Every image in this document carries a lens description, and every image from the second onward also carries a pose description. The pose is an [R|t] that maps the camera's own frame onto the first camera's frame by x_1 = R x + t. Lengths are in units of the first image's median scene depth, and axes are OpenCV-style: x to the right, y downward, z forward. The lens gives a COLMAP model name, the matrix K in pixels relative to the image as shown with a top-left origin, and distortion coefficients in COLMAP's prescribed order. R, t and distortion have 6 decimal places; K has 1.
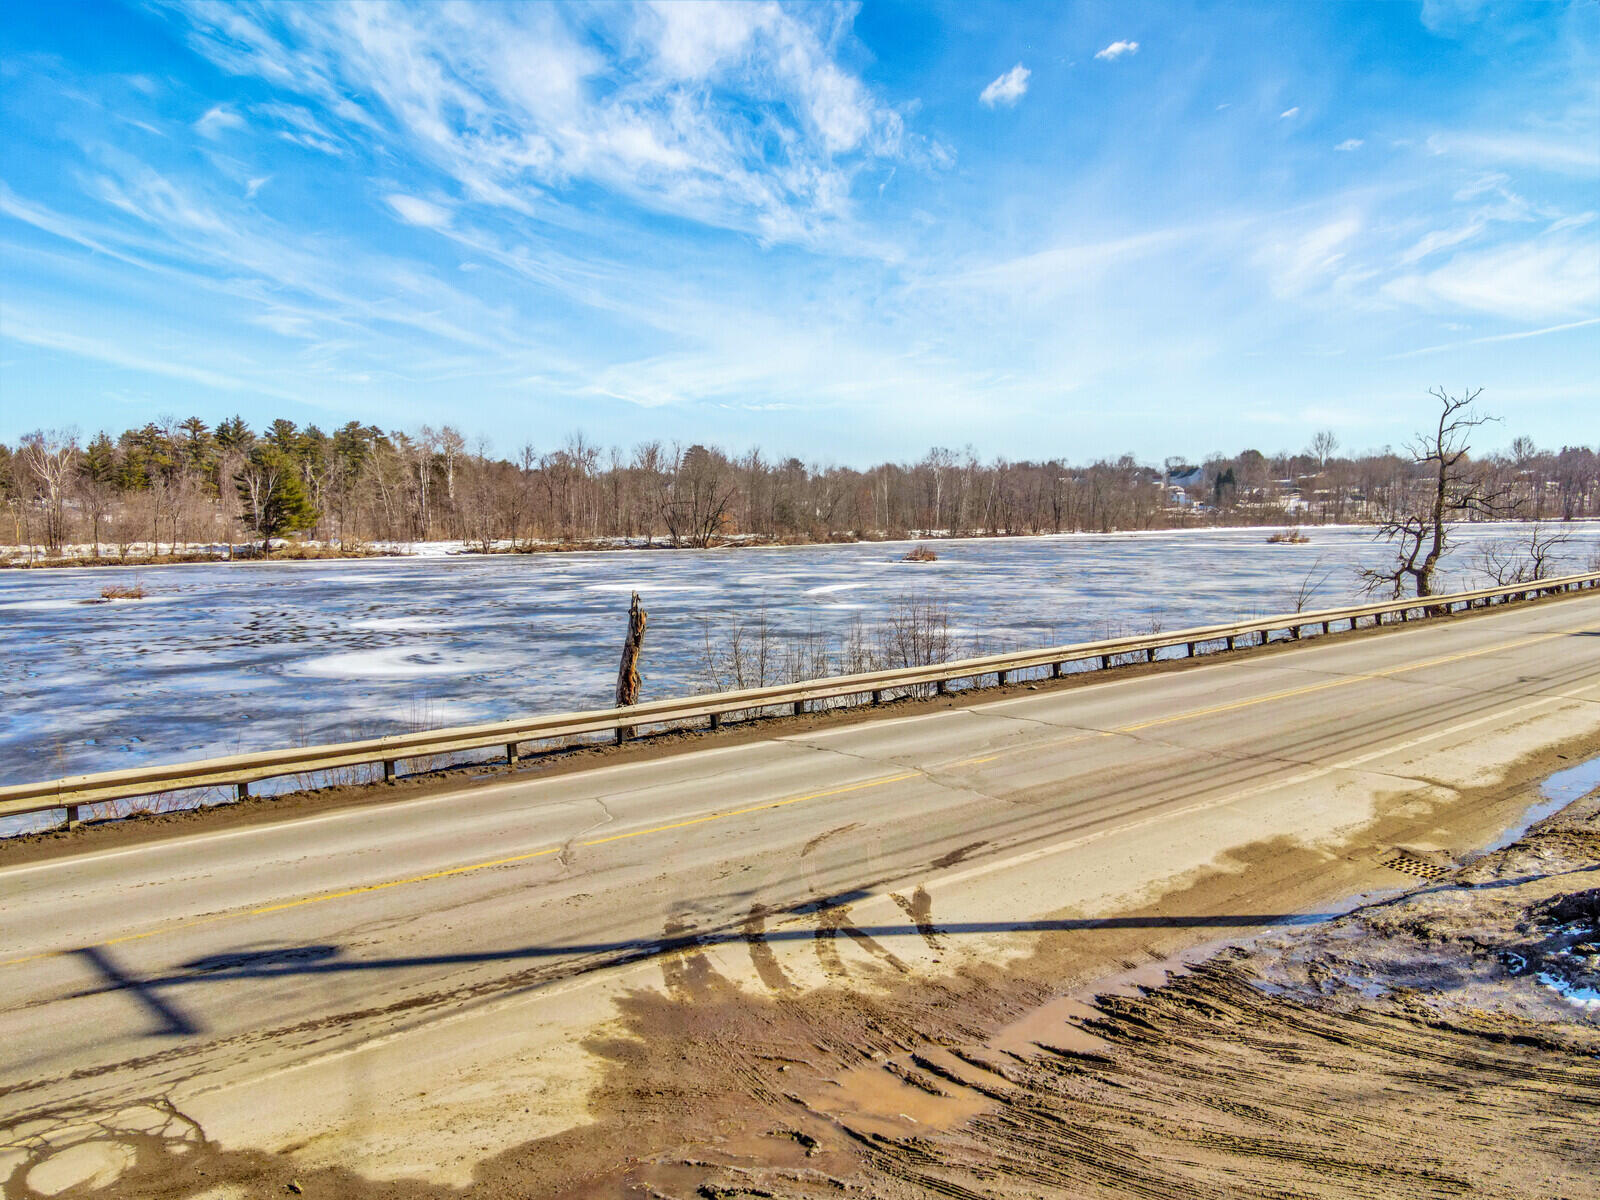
lens RADIAL K [[1150.3, 0, 802.6], [0, 1150.3, 617.9], [0, 0, 1]] dist [0.009715, 0.012987]
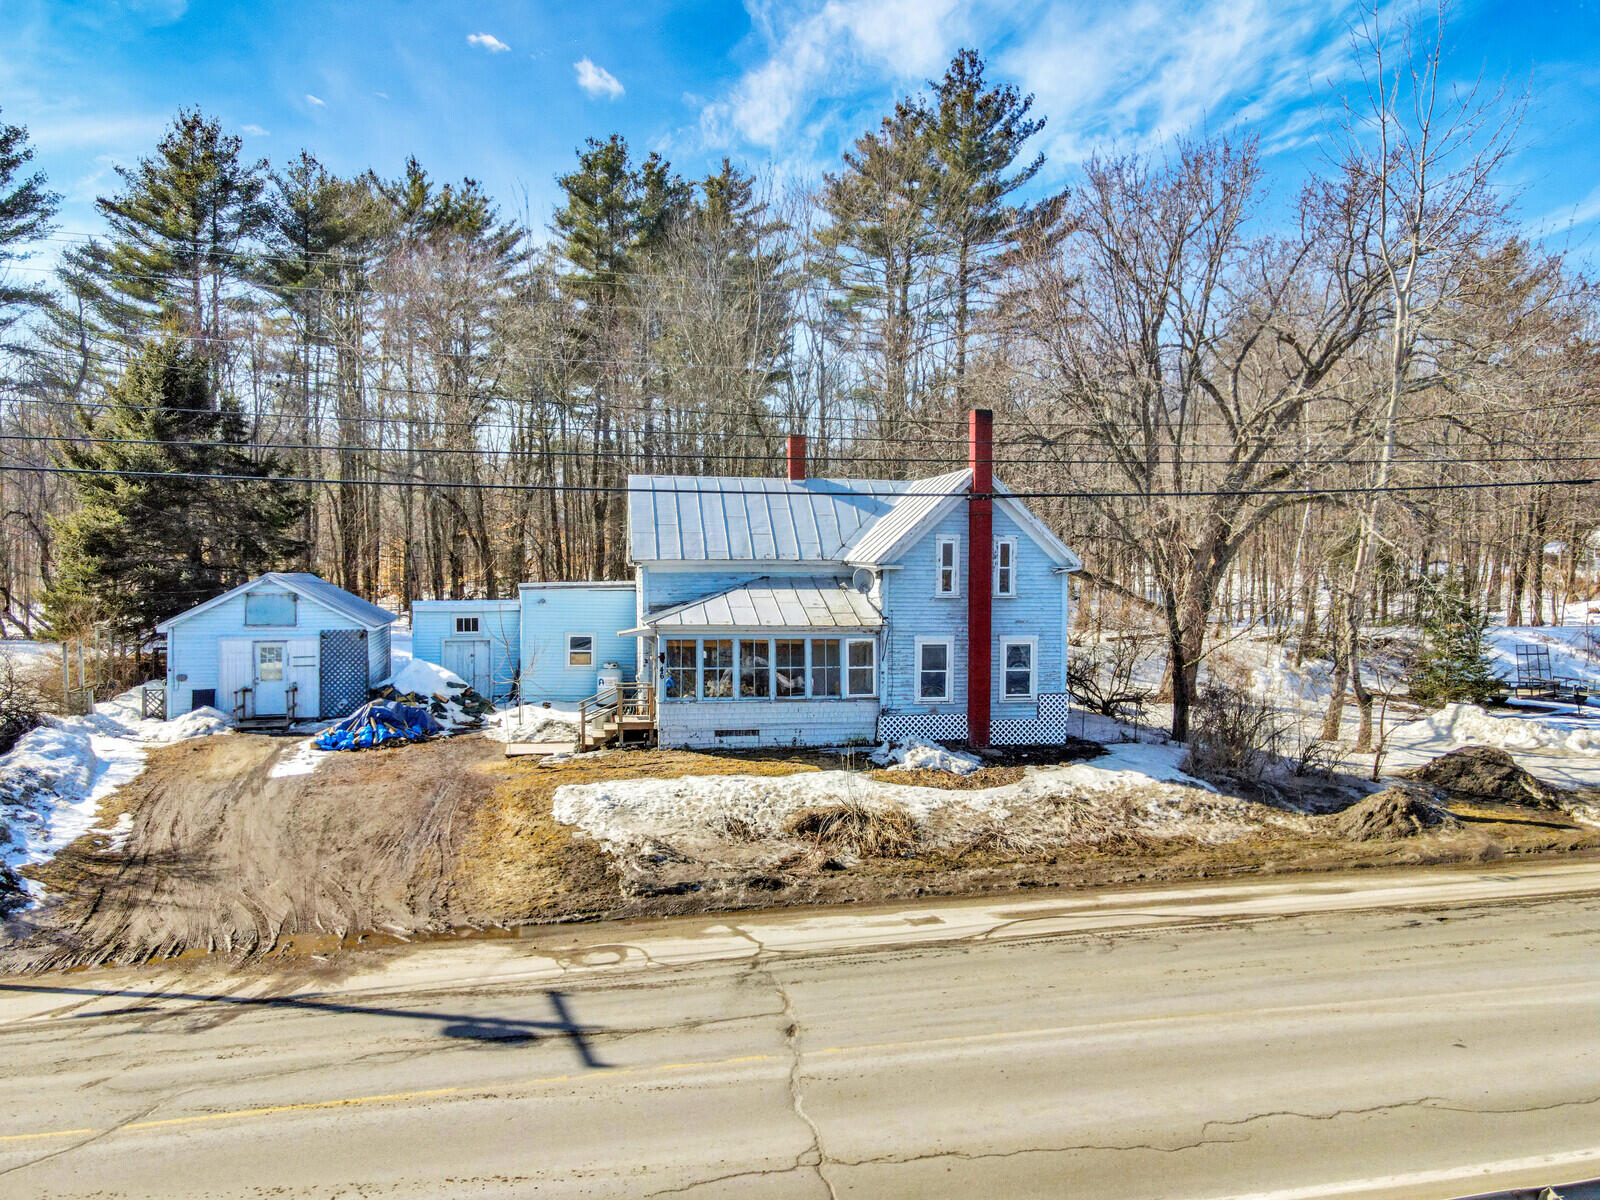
lens RADIAL K [[1194.7, 0, 803.1], [0, 1194.7, 584.6], [0, 0, 1]] dist [0.016973, 0.009773]
pose [[-0.921998, 0.011057, 0.387037, -1.400313], [0.040739, 0.996814, 0.068569, -0.343023], [-0.385046, 0.078988, -0.919511, 2.167667]]
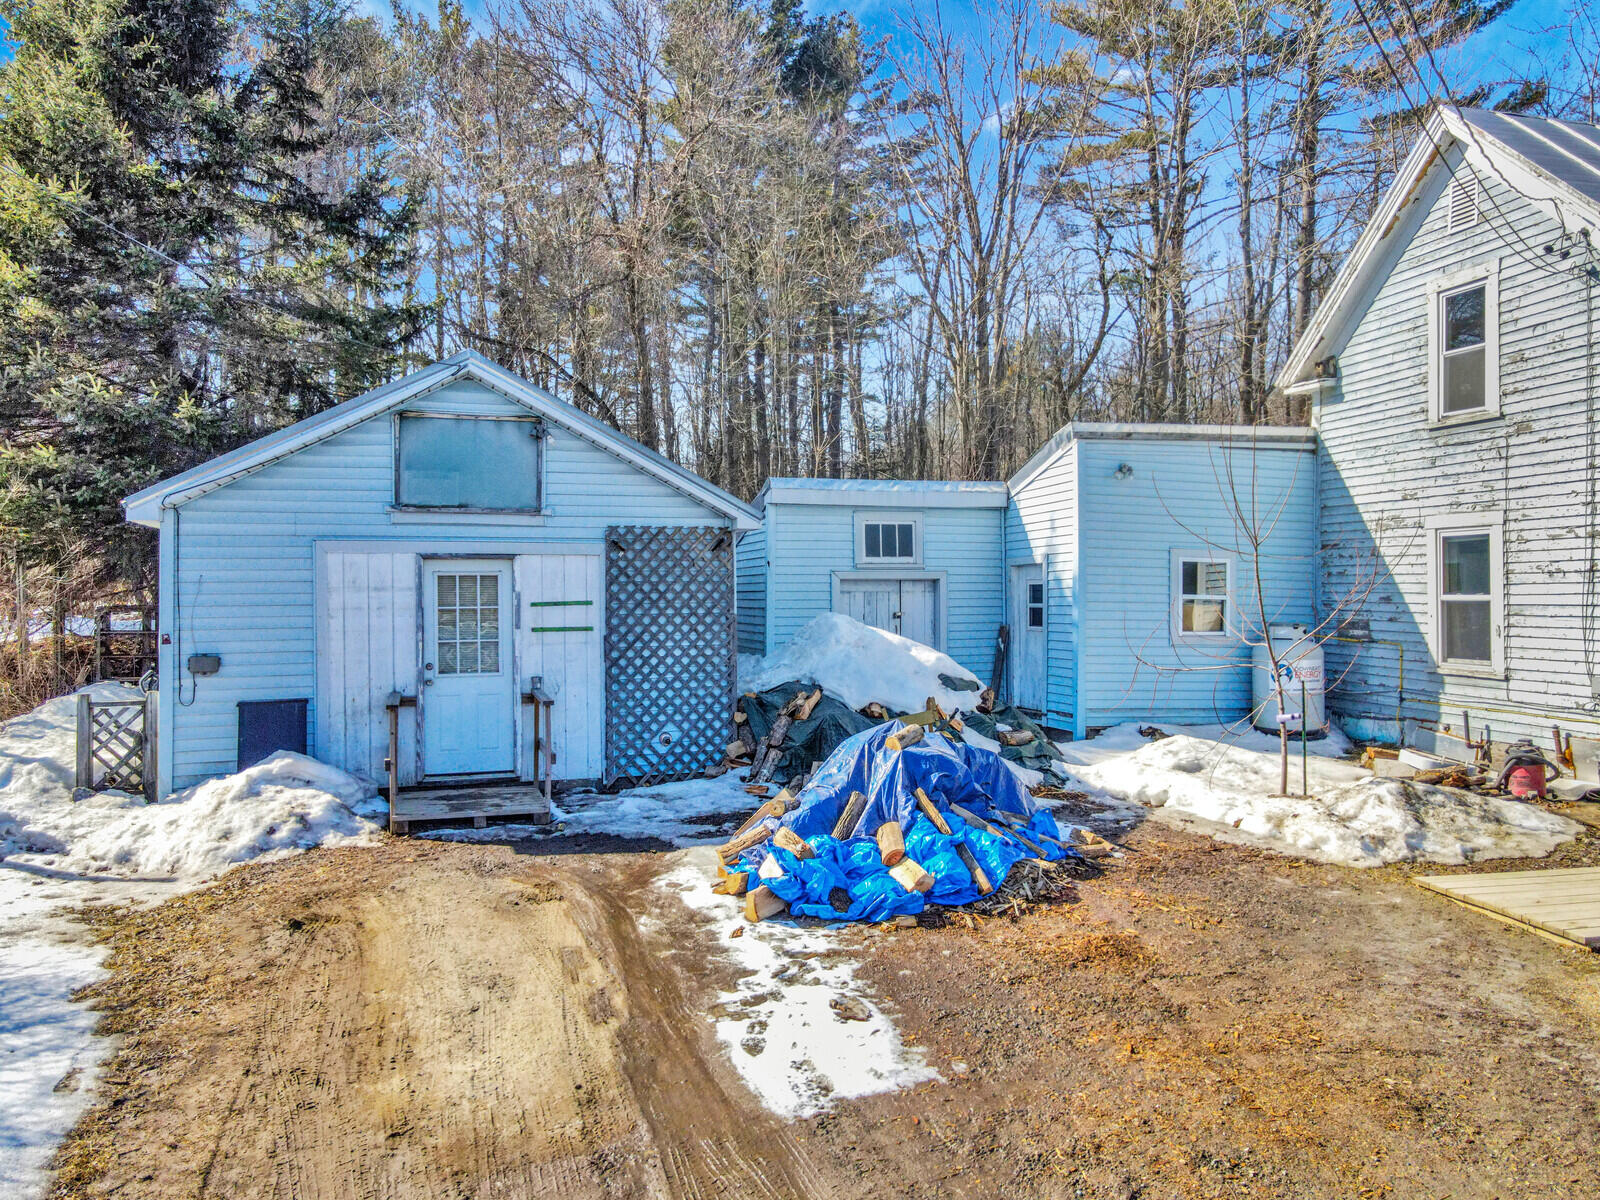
lens RADIAL K [[1183.8, 0, 803.8], [0, 1183.8, 572.2], [0, 0, 1]] dist [0.030350, 0.002500]
pose [[-0.942208, 0.026366, 0.333989, 0.629281], [0.043222, 0.998134, 0.043138, -0.030973], [-0.332228, 0.055080, -0.941589, 0.603152]]
